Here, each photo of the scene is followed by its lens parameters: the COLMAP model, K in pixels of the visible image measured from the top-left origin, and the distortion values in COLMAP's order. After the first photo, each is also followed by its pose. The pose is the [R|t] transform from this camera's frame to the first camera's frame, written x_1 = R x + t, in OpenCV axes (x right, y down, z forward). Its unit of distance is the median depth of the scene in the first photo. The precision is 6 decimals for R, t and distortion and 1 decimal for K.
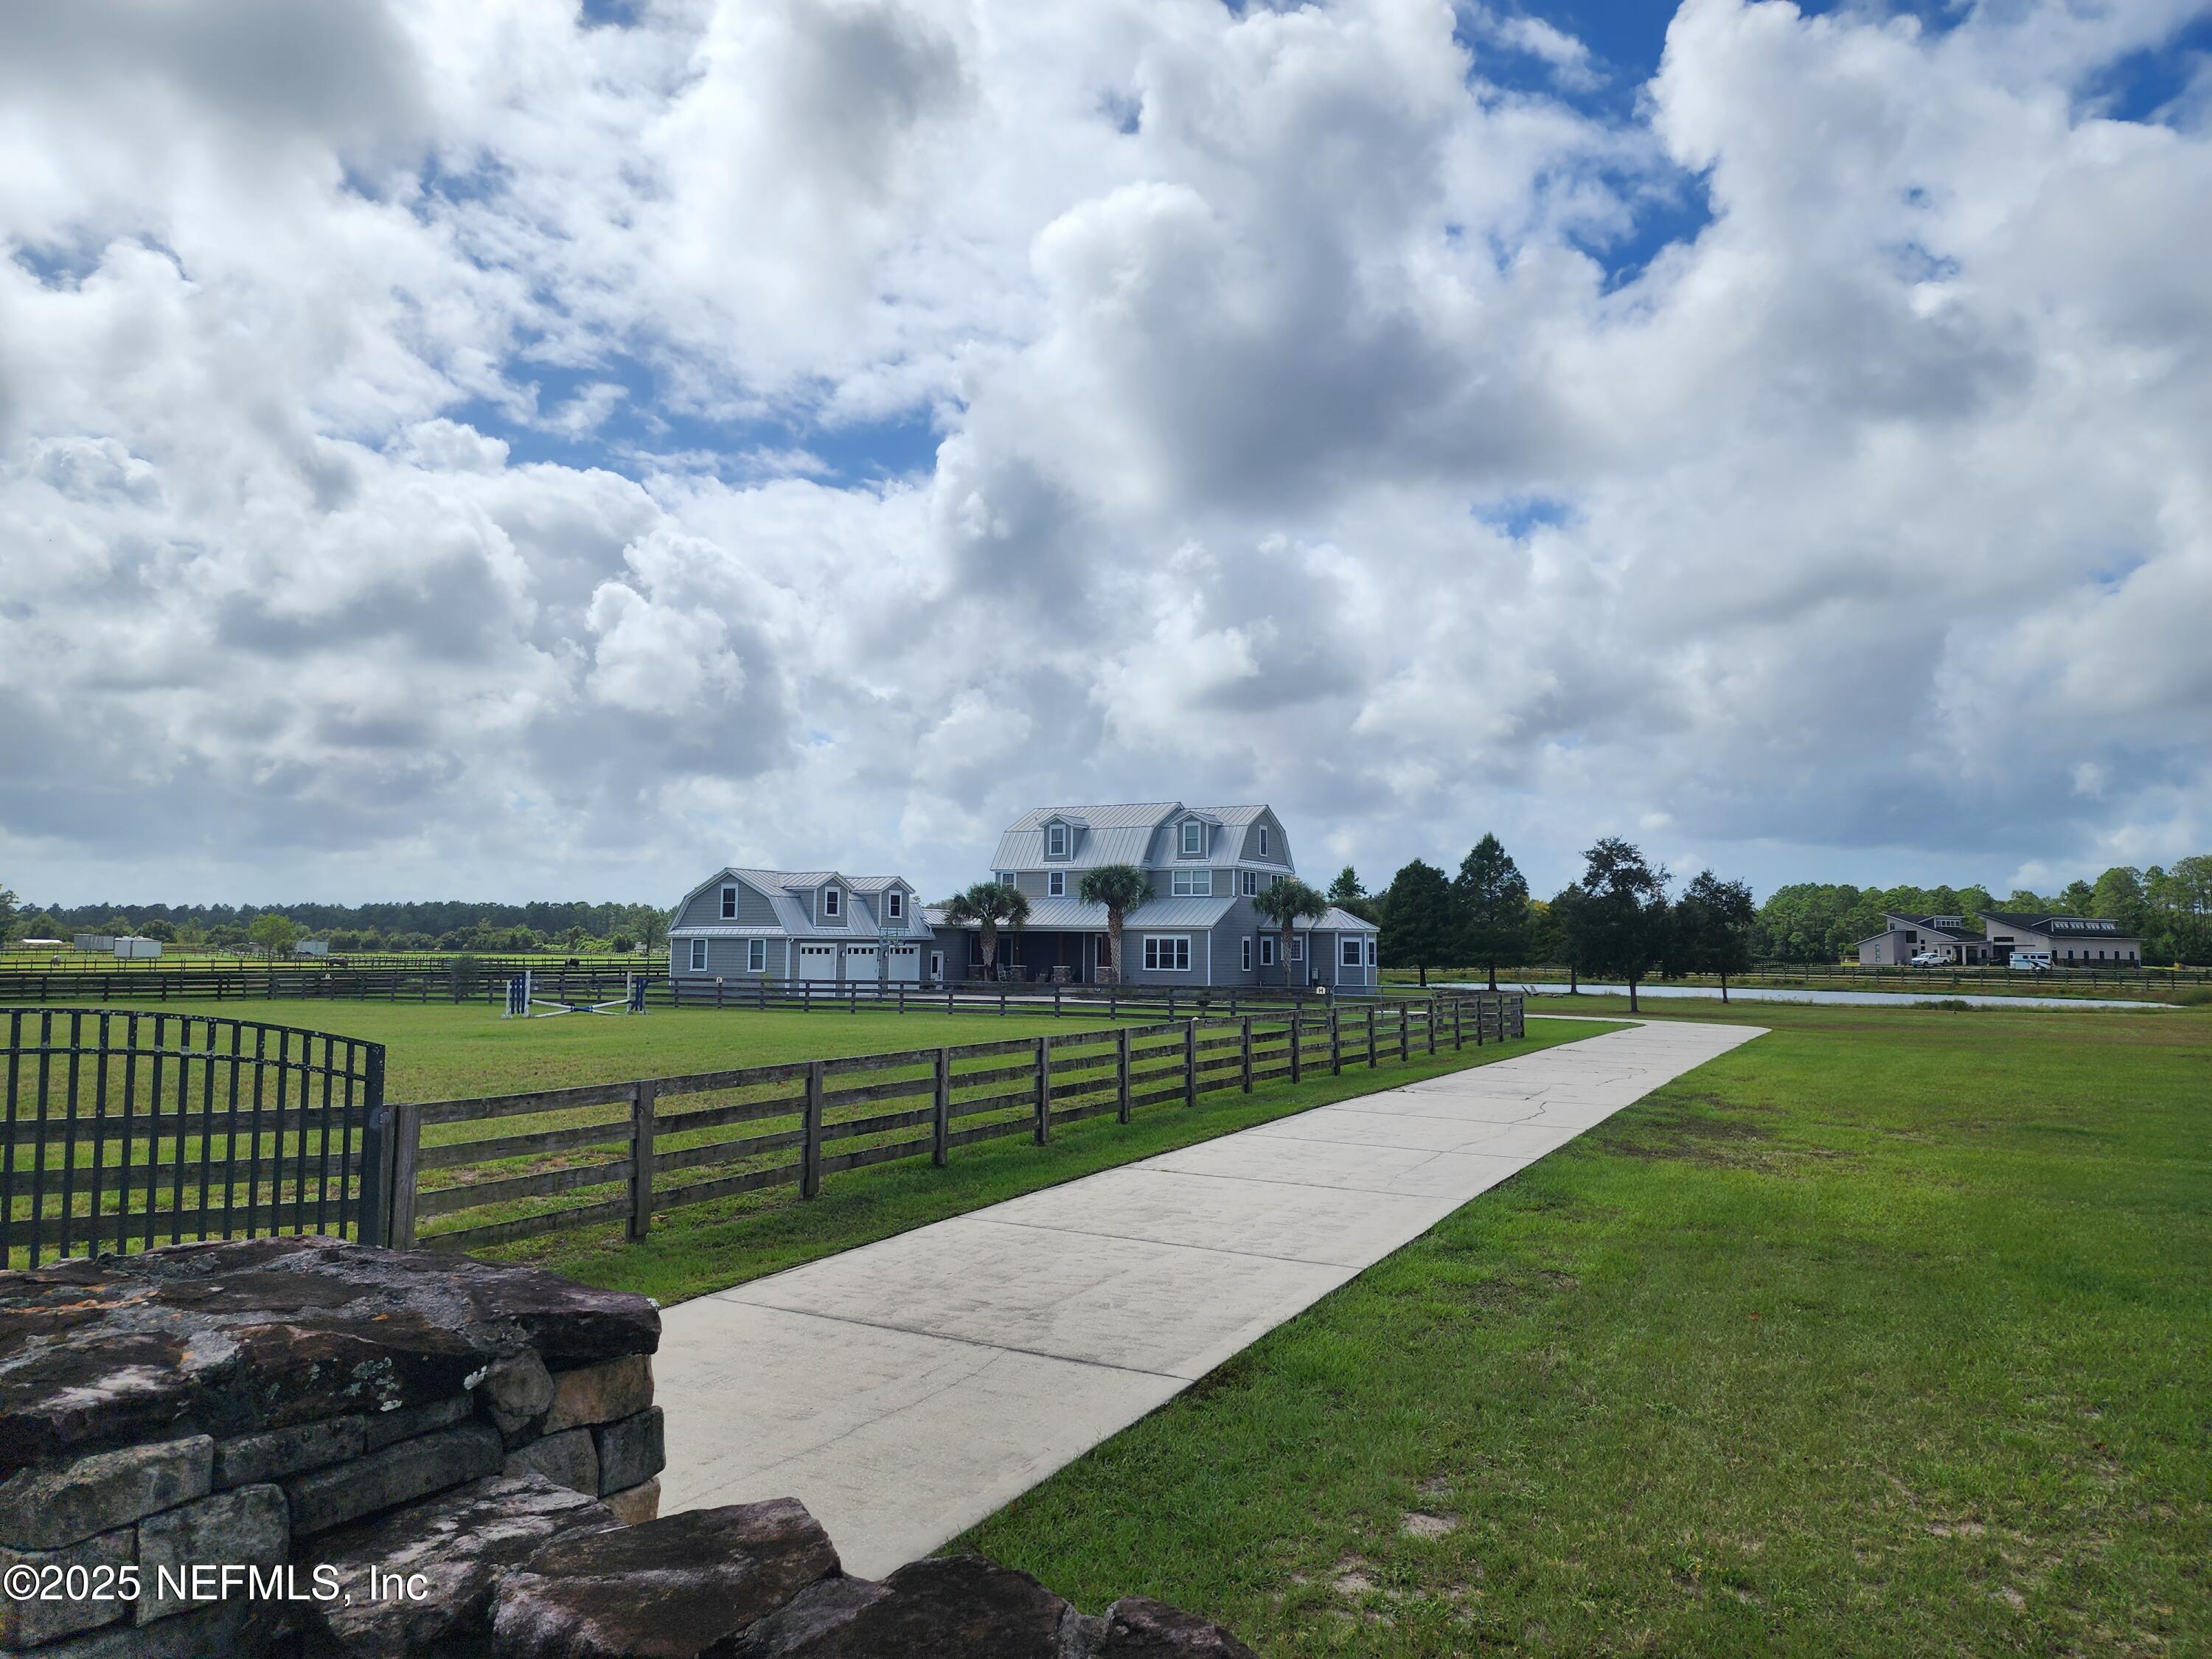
lens RADIAL K [[1447.8, 0, 1139.7], [0, 1447.8, 838.0], [0, 0, 1]] dist [0.104669, 0.000154]
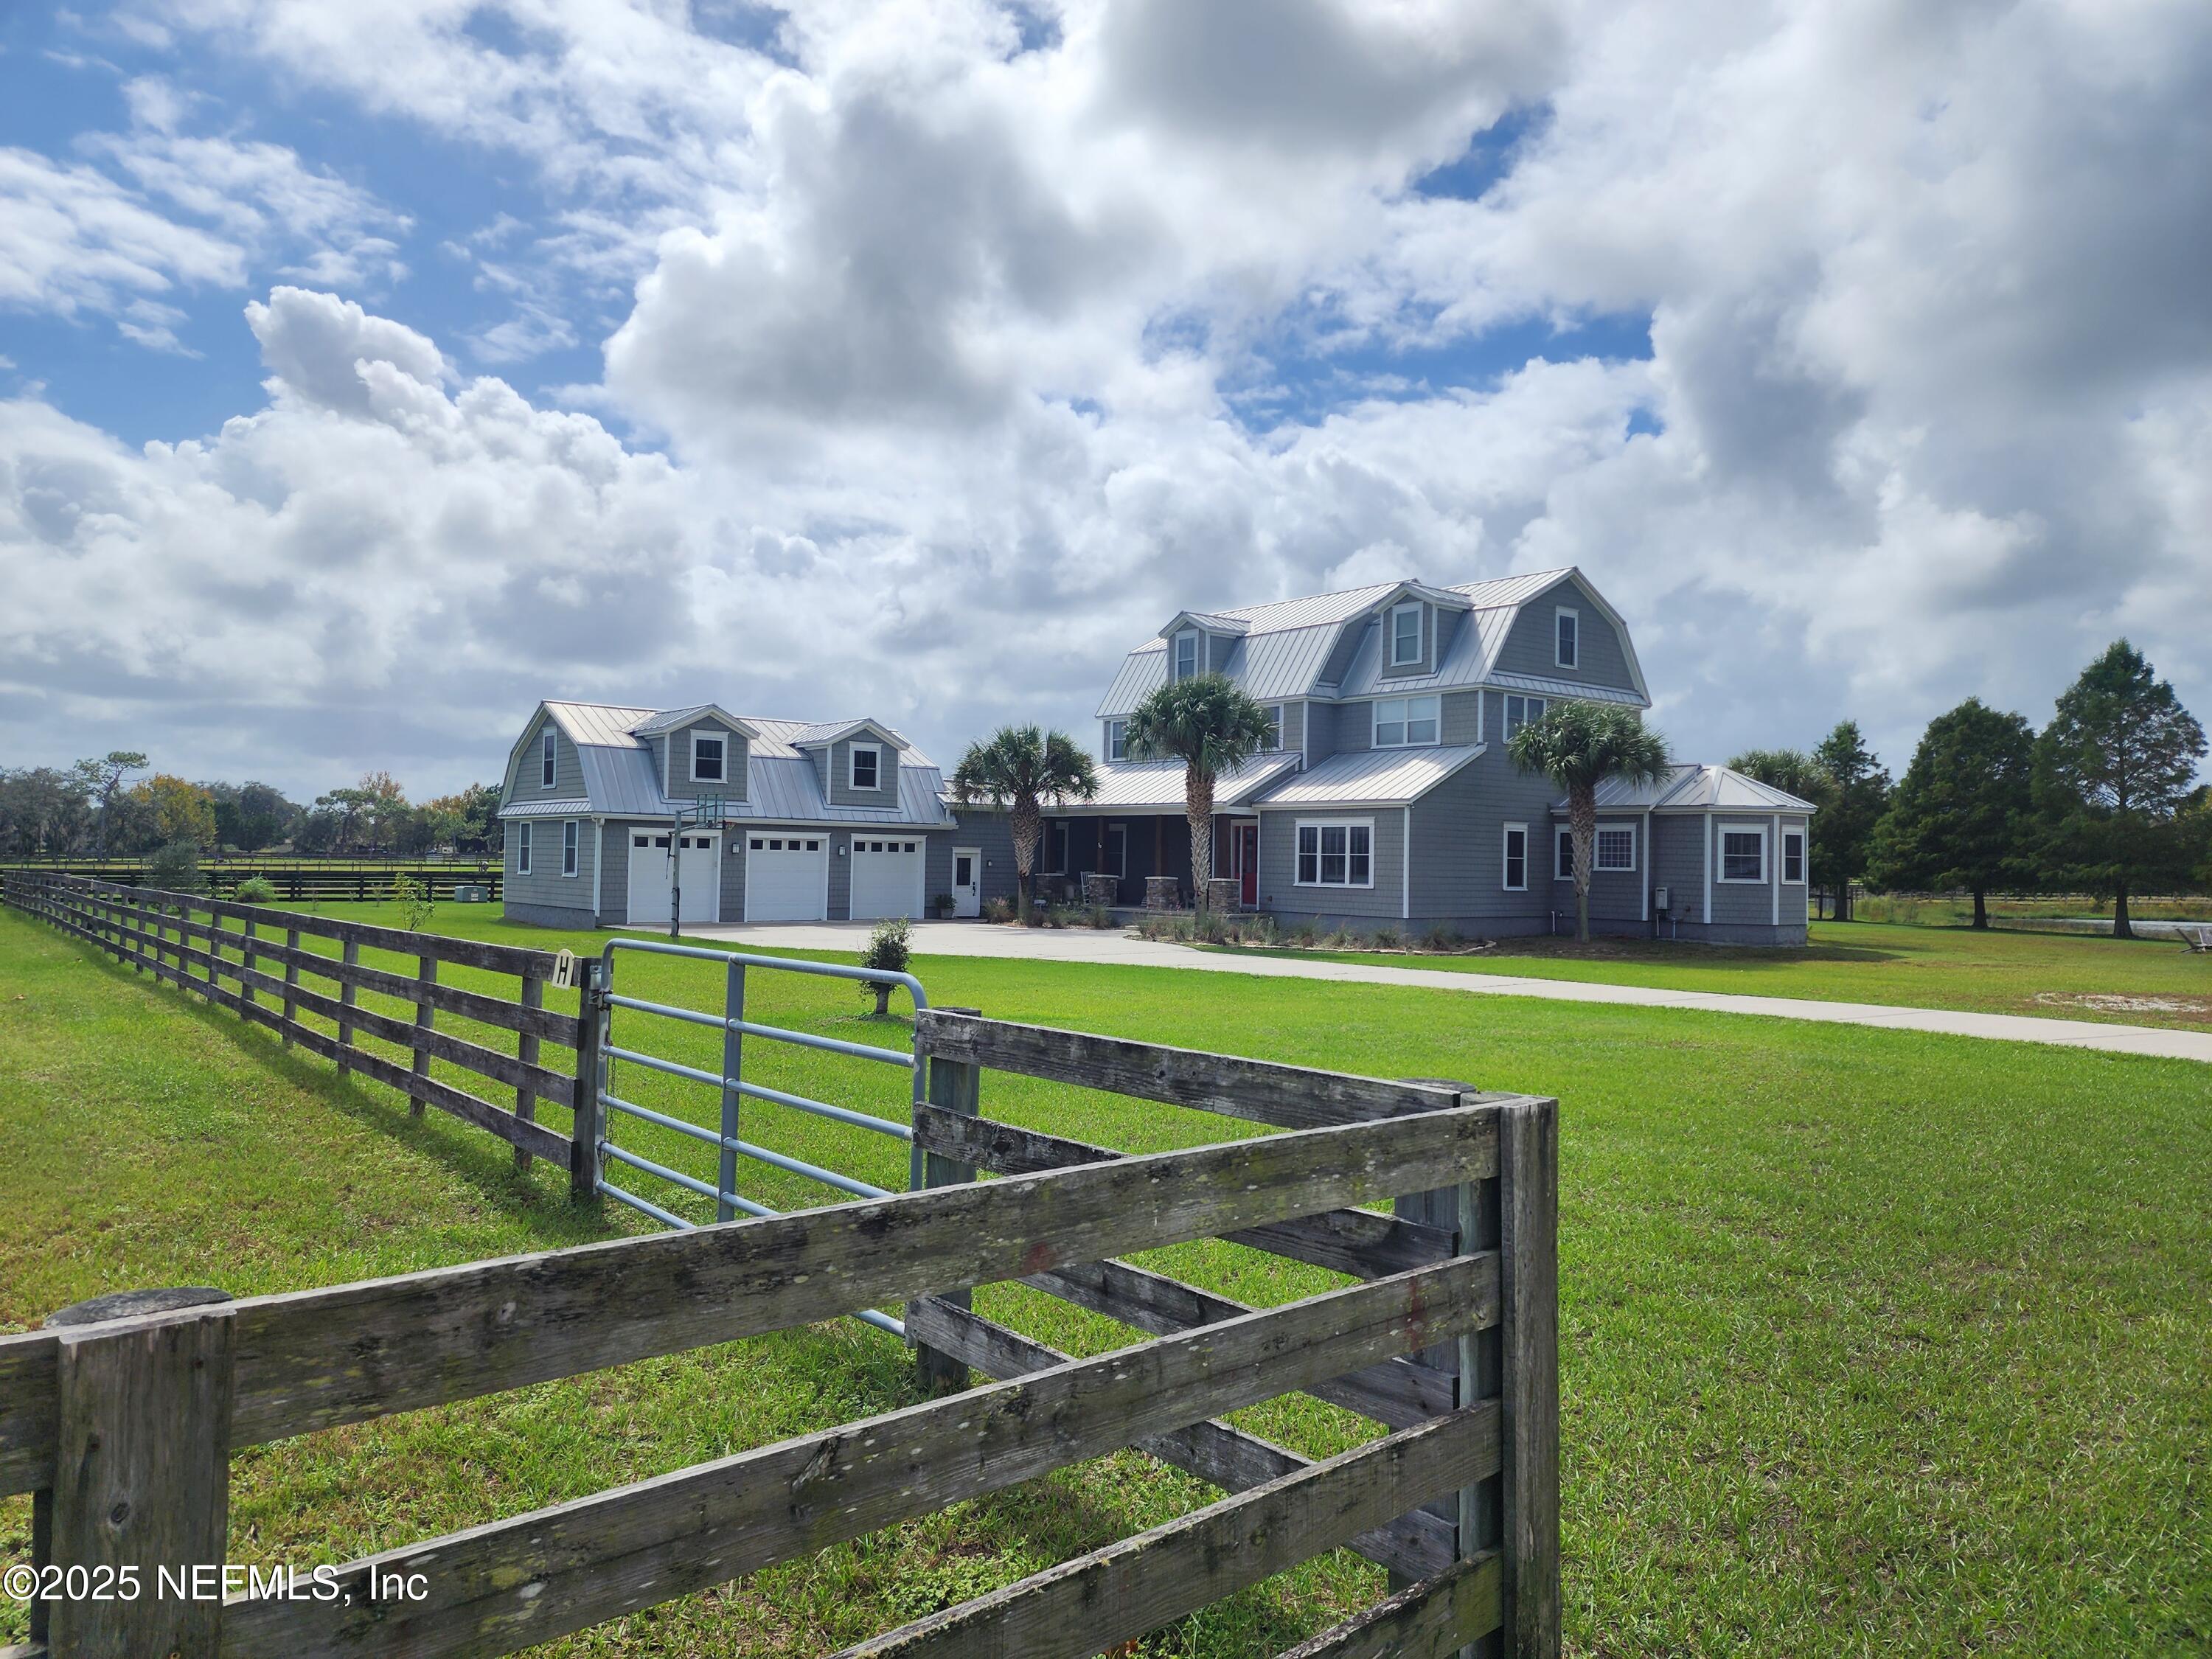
lens RADIAL K [[1465.9, 0, 1106.0], [0, 1465.9, 829.5], [0, 0, 1]] dist [0.057867, -0.061367]
pose [[0.923641, -0.001828, -0.383255, 0.138492], [0.020301, 0.998818, 0.044159, 0.044155], [0.382721, -0.048568, 0.922586, 0.466321]]
